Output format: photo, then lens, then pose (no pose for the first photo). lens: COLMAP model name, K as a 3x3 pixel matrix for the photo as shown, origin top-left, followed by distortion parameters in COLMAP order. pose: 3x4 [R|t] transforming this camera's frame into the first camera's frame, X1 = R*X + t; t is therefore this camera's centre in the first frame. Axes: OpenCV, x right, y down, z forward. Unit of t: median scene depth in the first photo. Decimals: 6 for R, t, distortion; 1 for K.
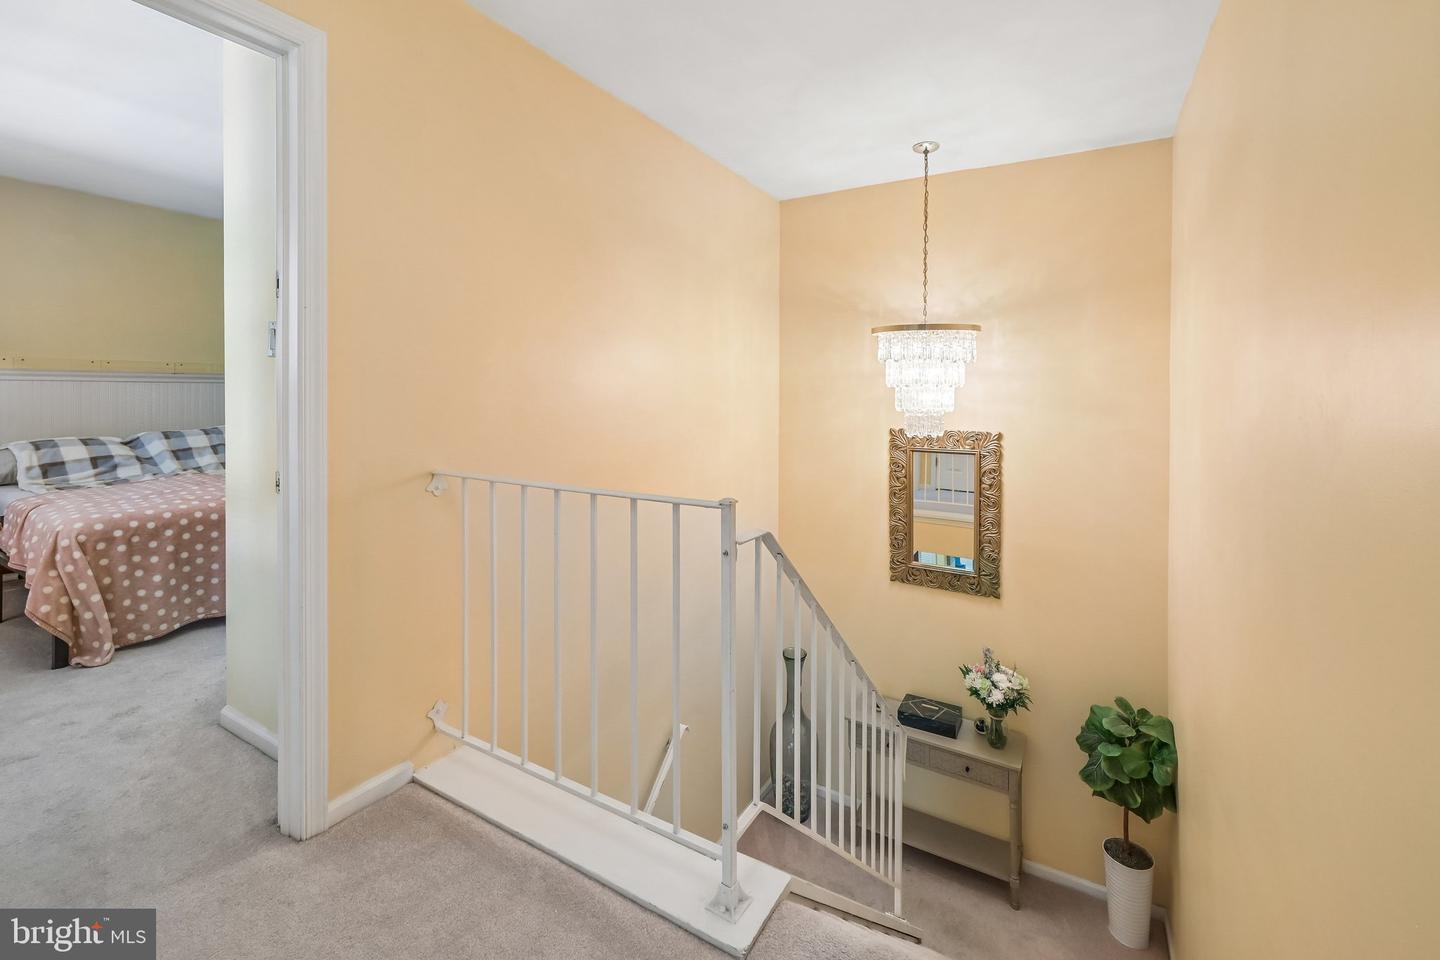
lens RADIAL K [[604.7, 0, 721.4], [0, 604.7, 396.5], [0, 0, 1]] dist [0.001513, 0.000686]
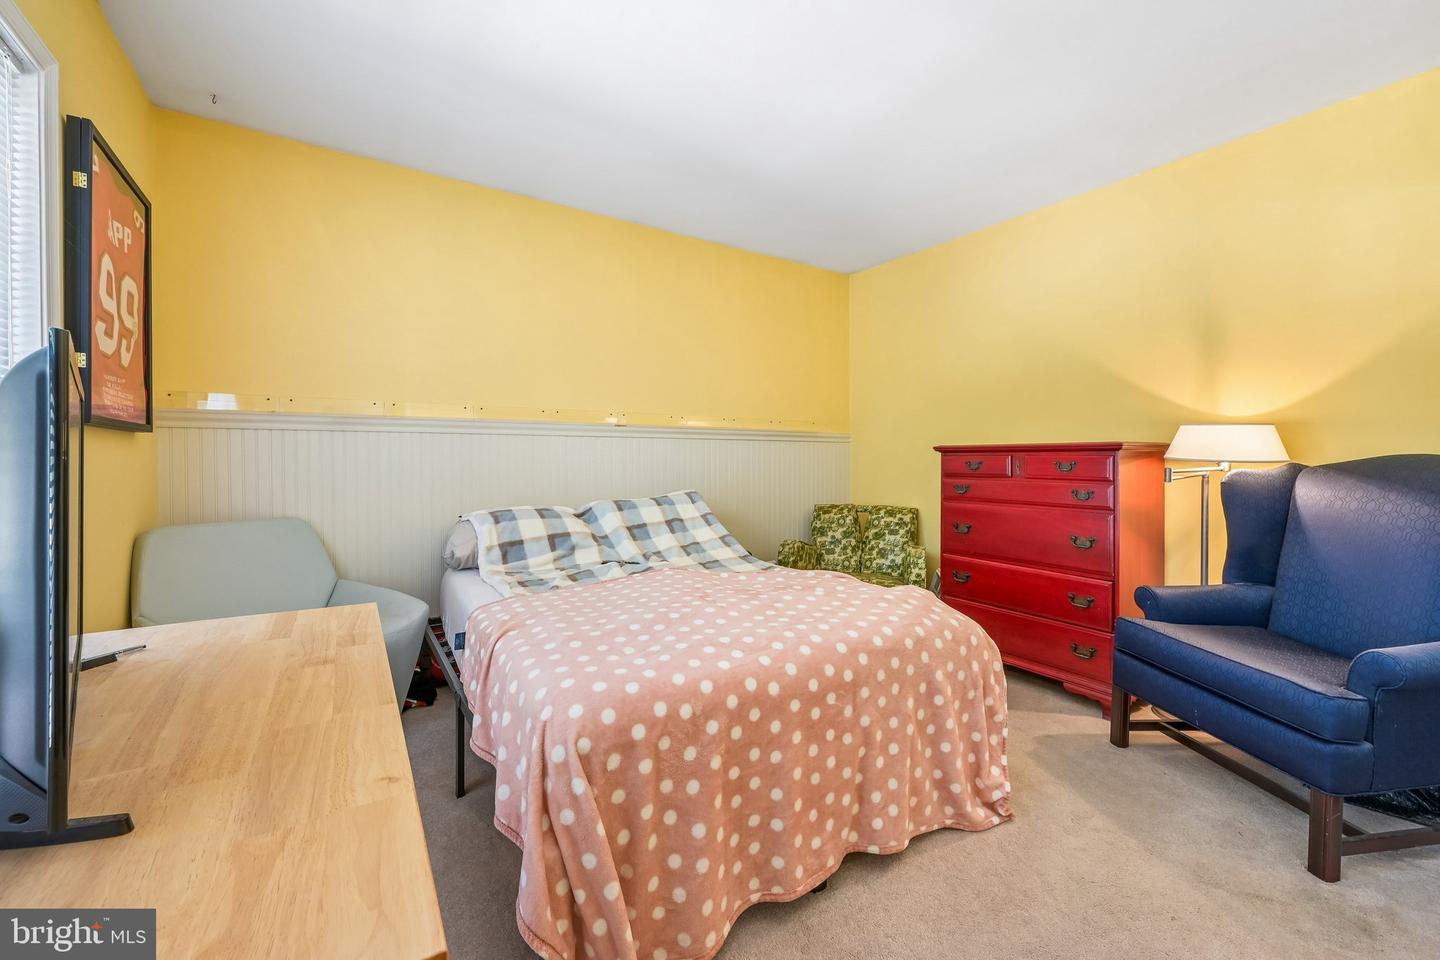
lens RADIAL K [[582.9, 0, 714.2], [0, 582.9, 468.2], [0, 0, 1]] dist [-0.001181, 0.000095]
pose [[0.892375, -0.005210, -0.451264, -0.574611], [0.007460, 0.999967, 0.003207, 0.020053], [0.451233, -0.006229, 0.892385, 0.489561]]
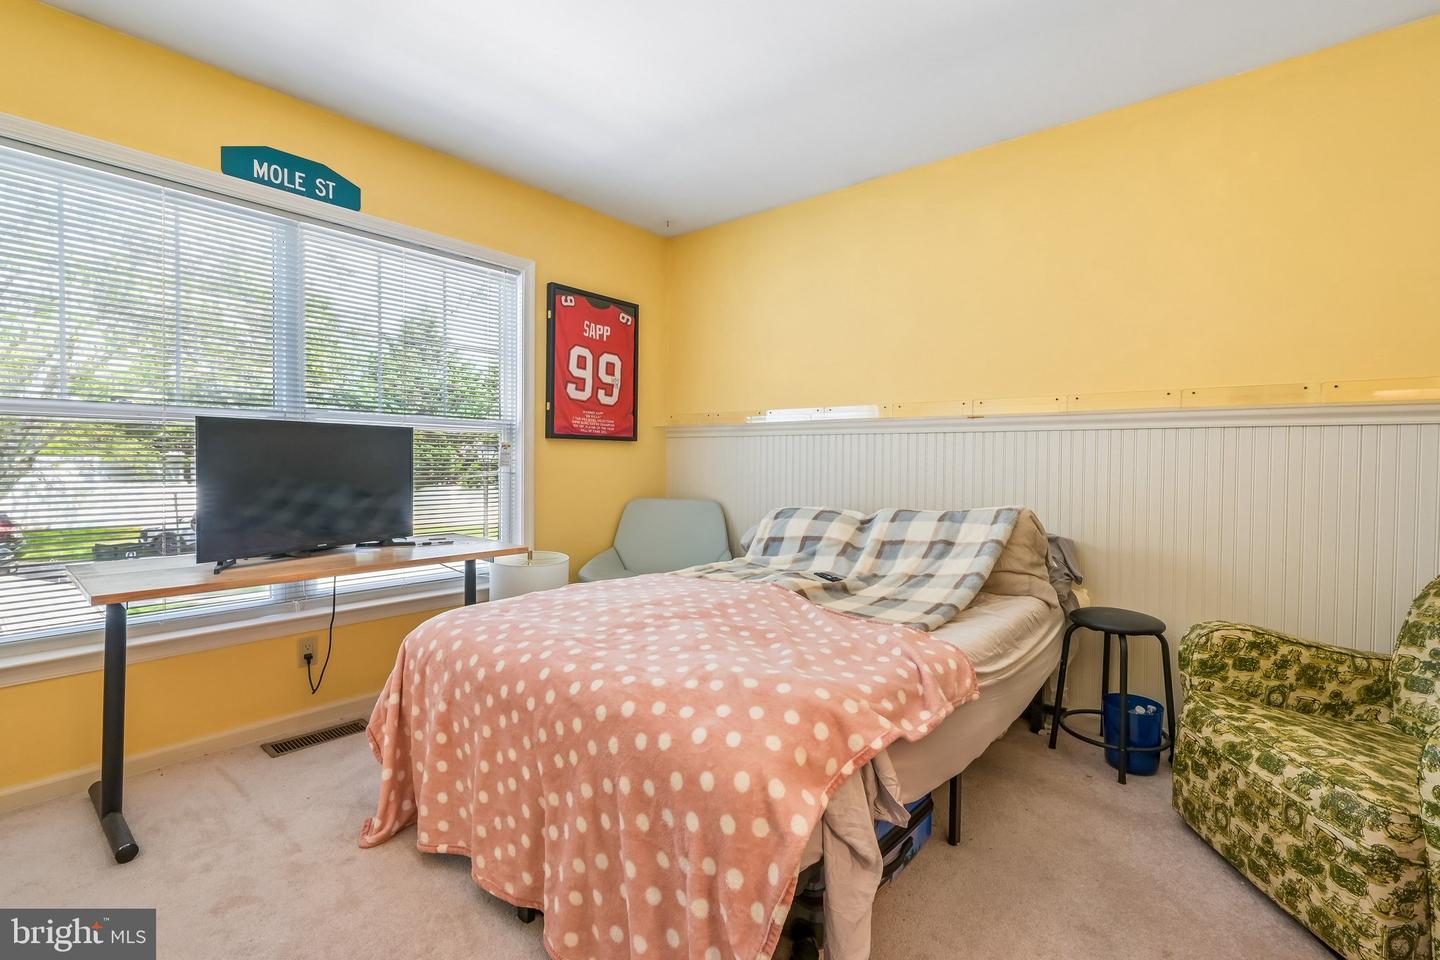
lens RADIAL K [[632.8, 0, 725.0], [0, 632.8, 466.7], [0, 0, 1]] dist [0.001171, 0.000068]
pose [[-0.155888, 0.005600, -0.987759, -0.301584], [-0.018049, 0.999801, 0.008516, 0.014107], [0.987610, 0.019155, -0.155755, 1.082524]]
